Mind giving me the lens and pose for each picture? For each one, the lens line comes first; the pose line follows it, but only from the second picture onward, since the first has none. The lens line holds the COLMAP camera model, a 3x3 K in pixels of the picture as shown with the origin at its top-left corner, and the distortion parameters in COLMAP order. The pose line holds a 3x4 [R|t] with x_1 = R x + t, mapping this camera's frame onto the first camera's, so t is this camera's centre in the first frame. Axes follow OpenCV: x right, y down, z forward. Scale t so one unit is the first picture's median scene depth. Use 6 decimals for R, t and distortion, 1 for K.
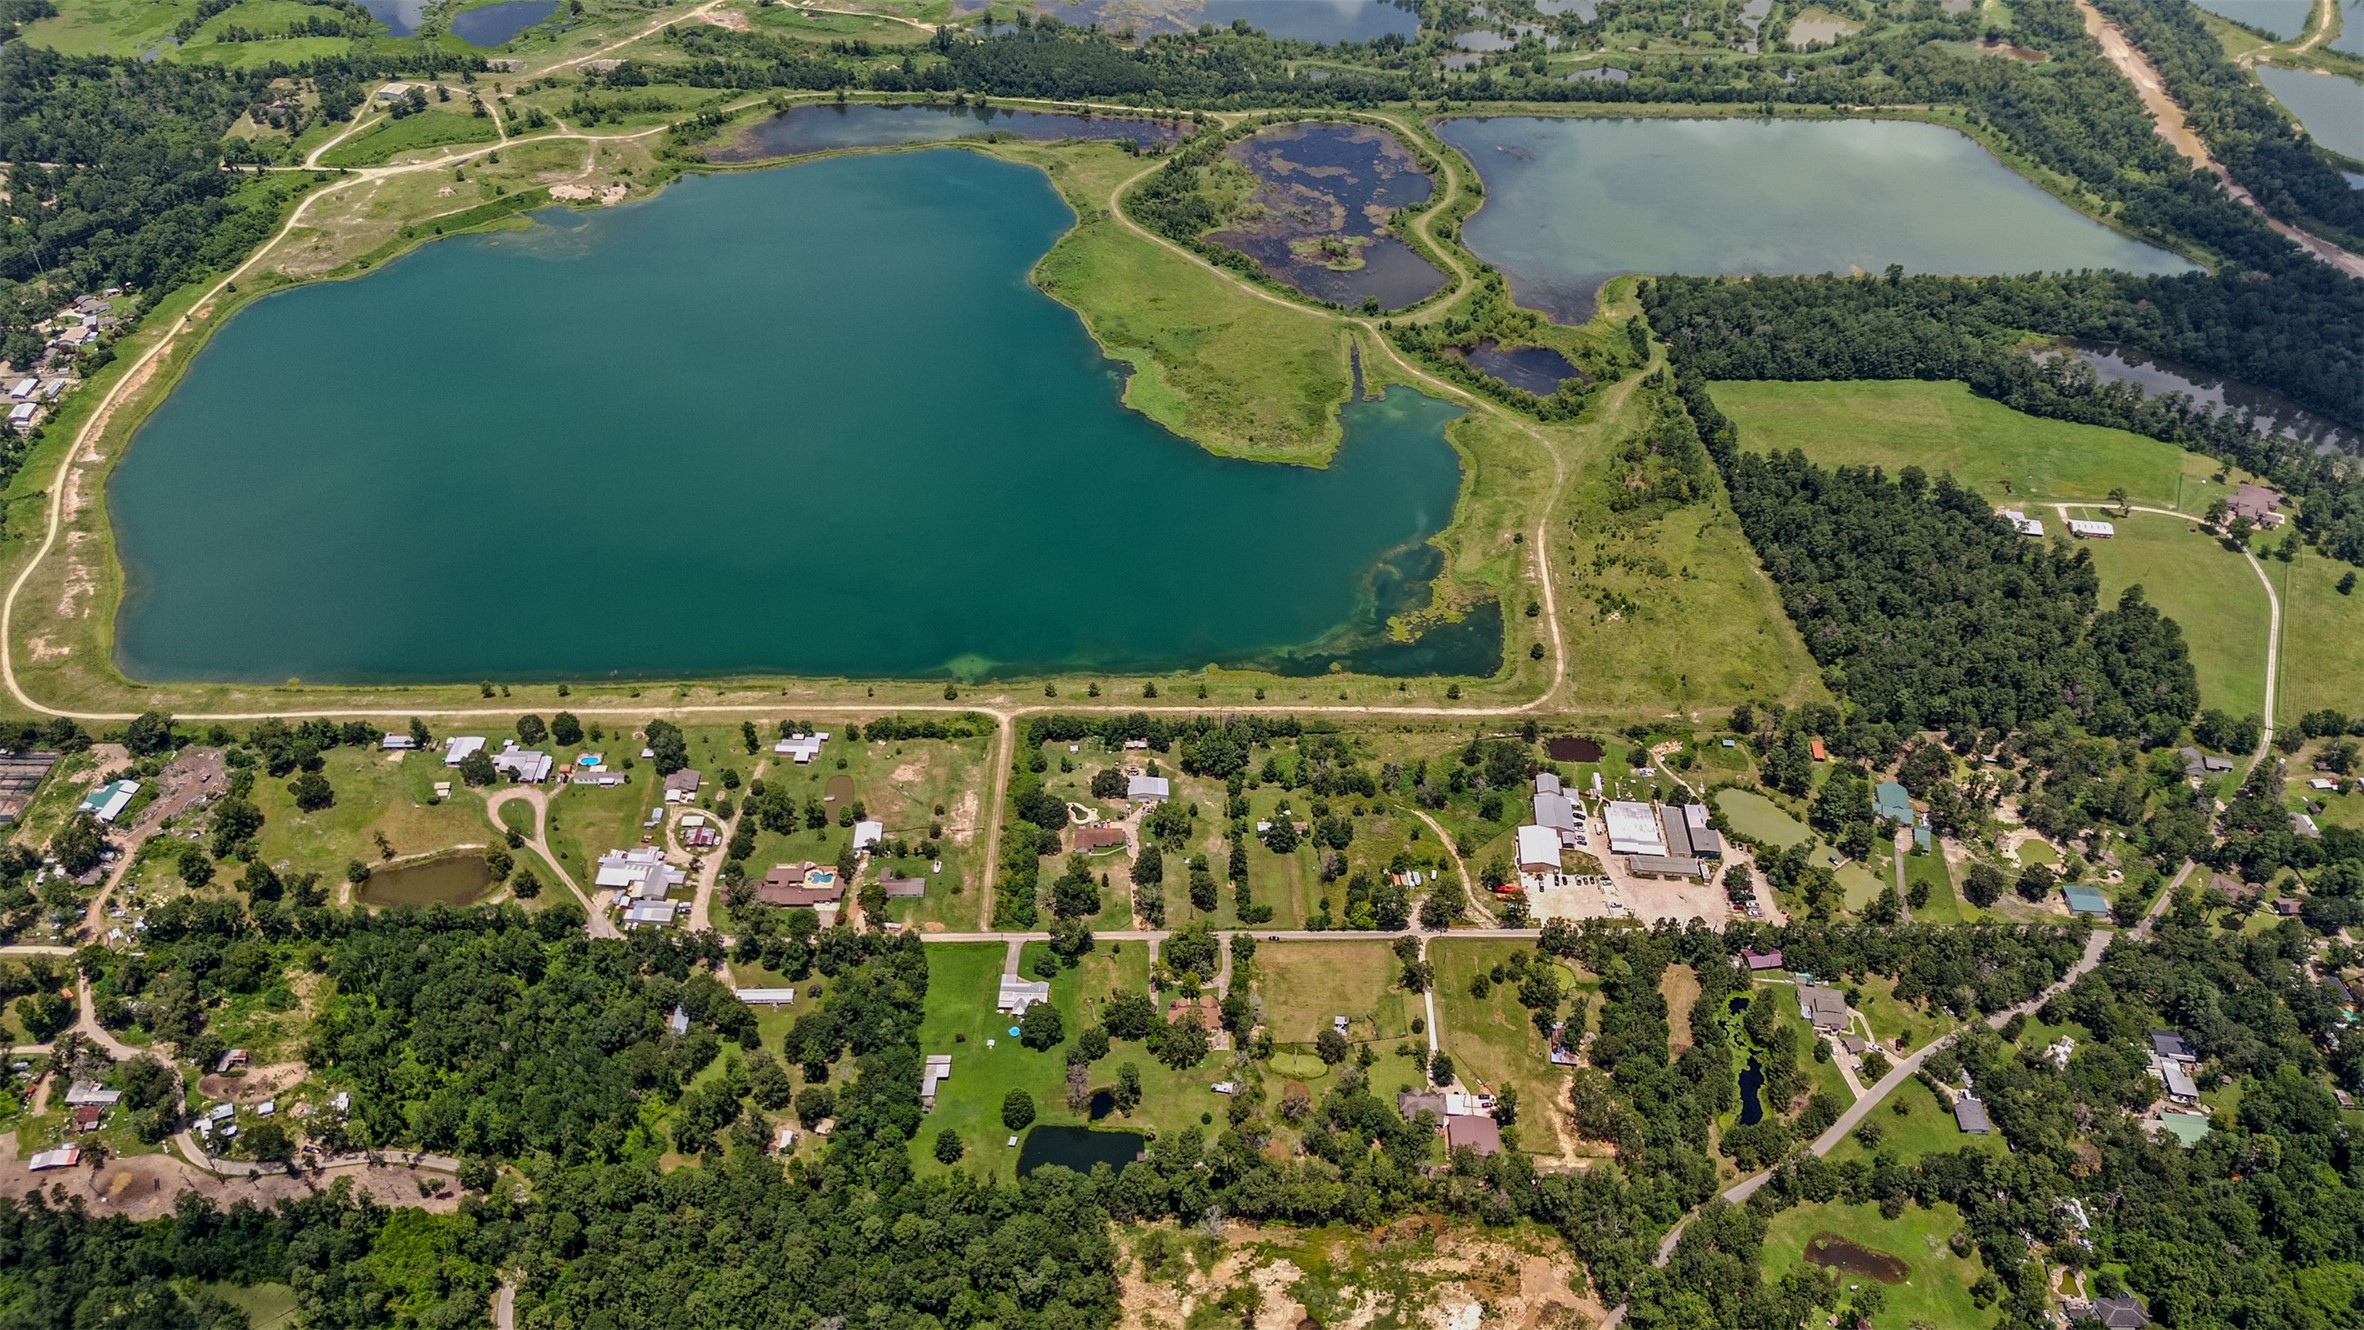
lens RADIAL K [[1707.7, 0, 1181.5], [0, 1707.7, 663.4], [0, 0, 1]] dist [0.047471, 0.000059]
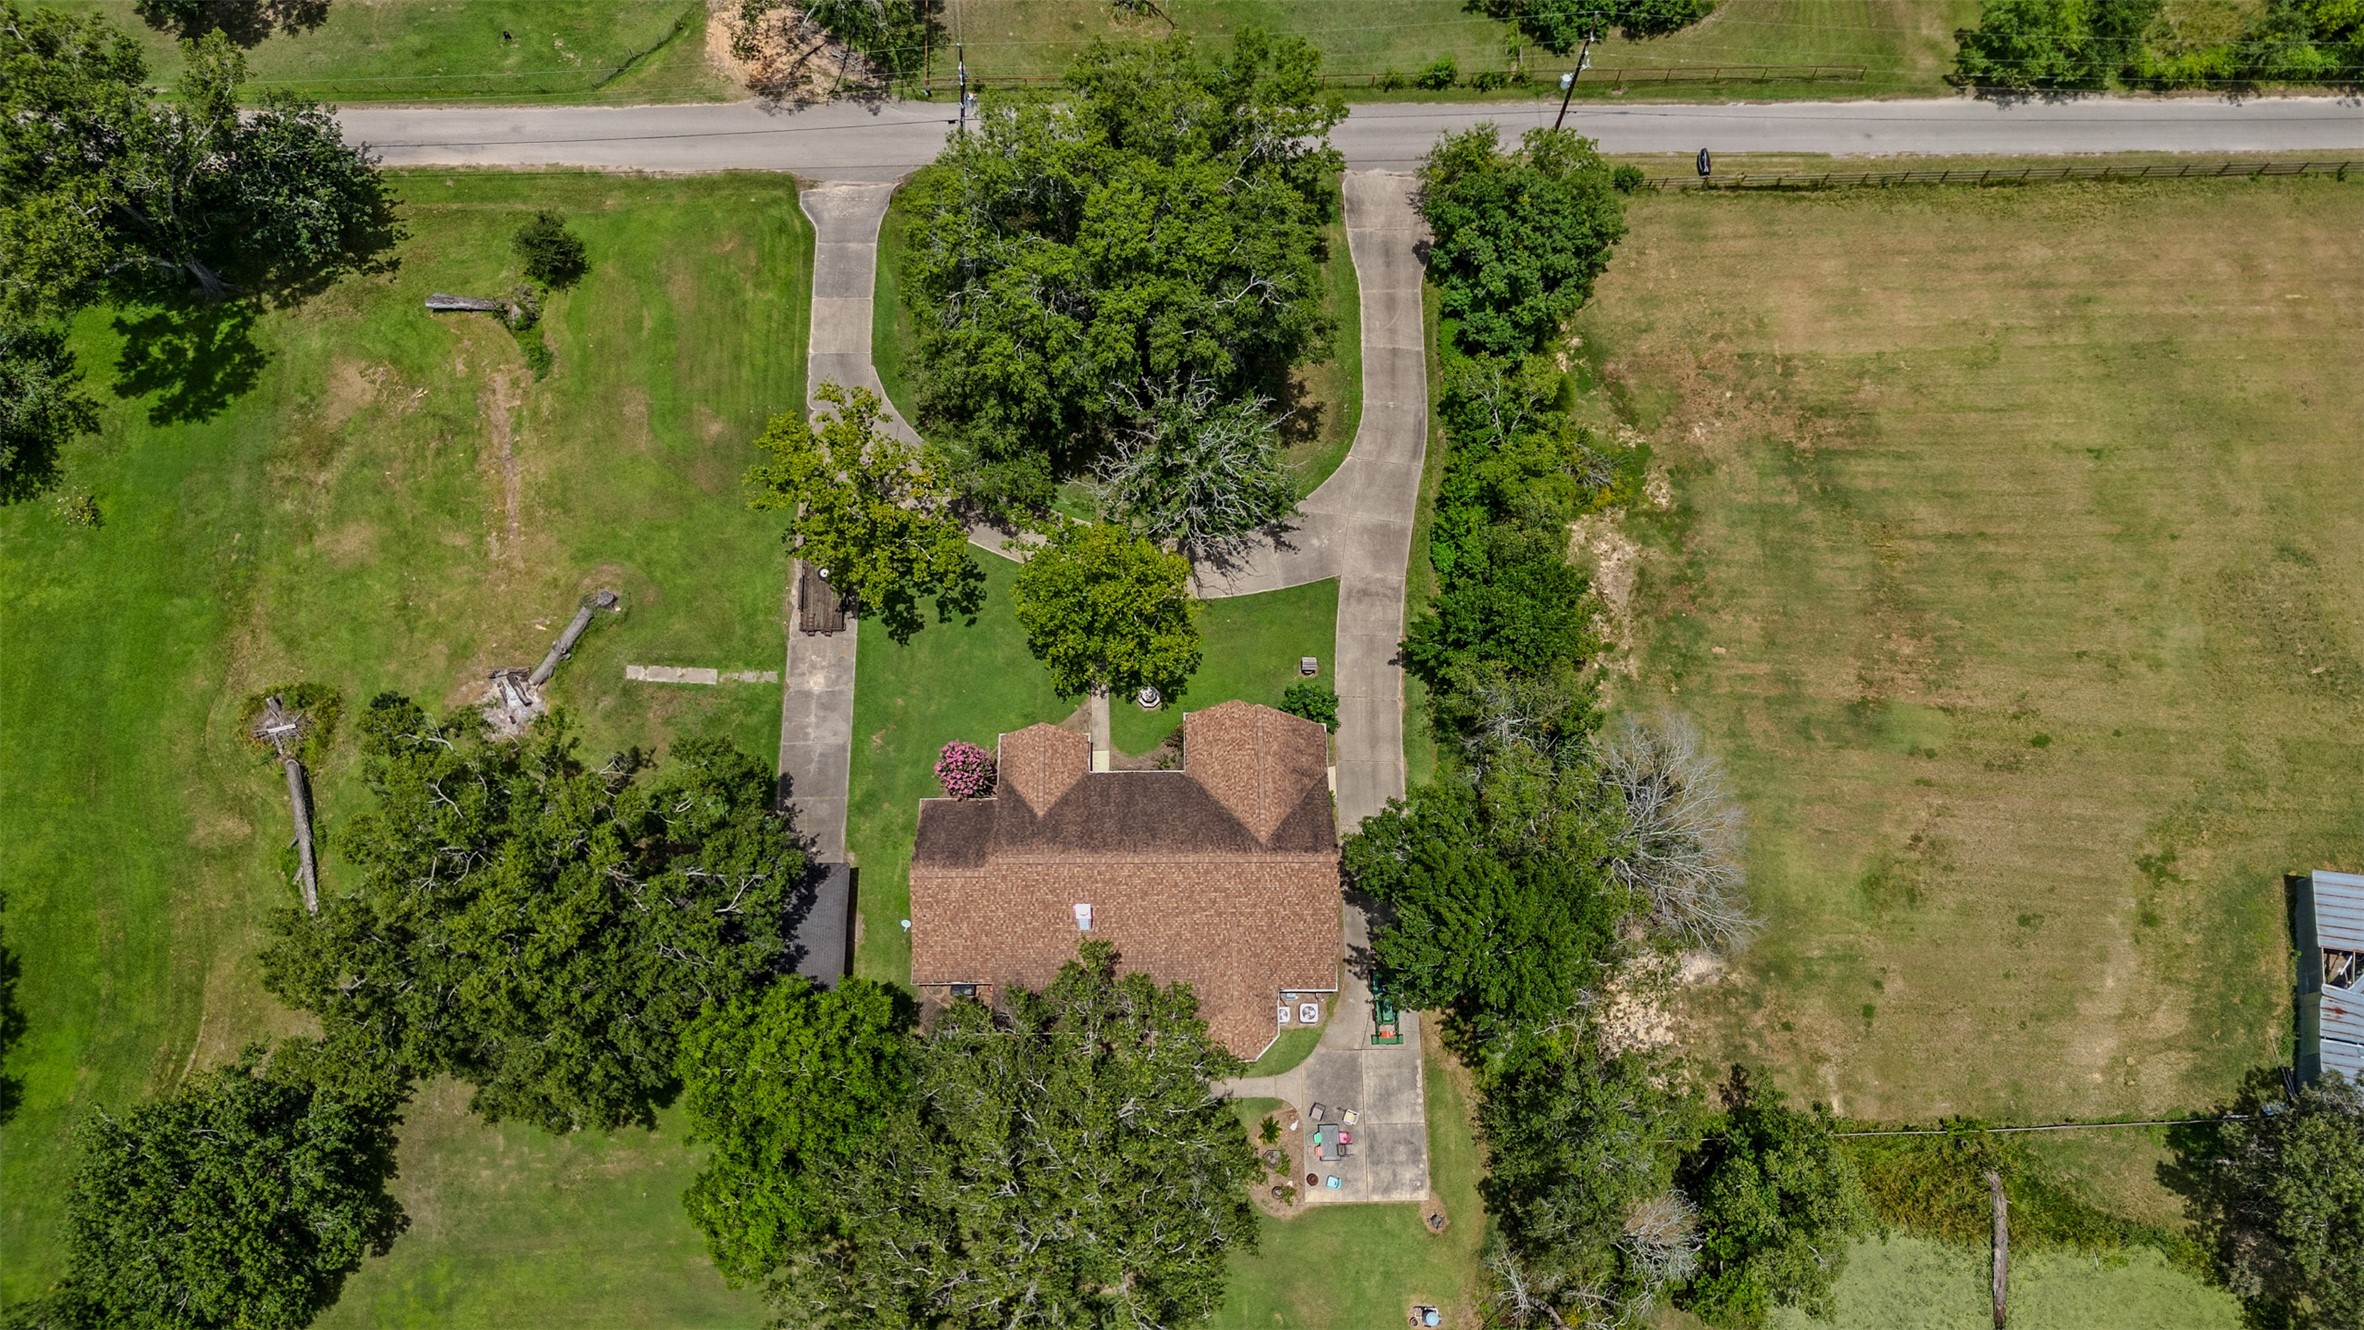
lens RADIAL K [[1707.7, 0, 1181.9], [0, 1707.7, 661.6], [0, 0, 1]] dist [0.047471, 0.000059]
pose [[0.999946, 0.005260, -0.008966, 0.011267], [0.000042, 0.860441, 0.509551, 0.128311], [0.010395, -0.509523, 0.860394, 0.882151]]
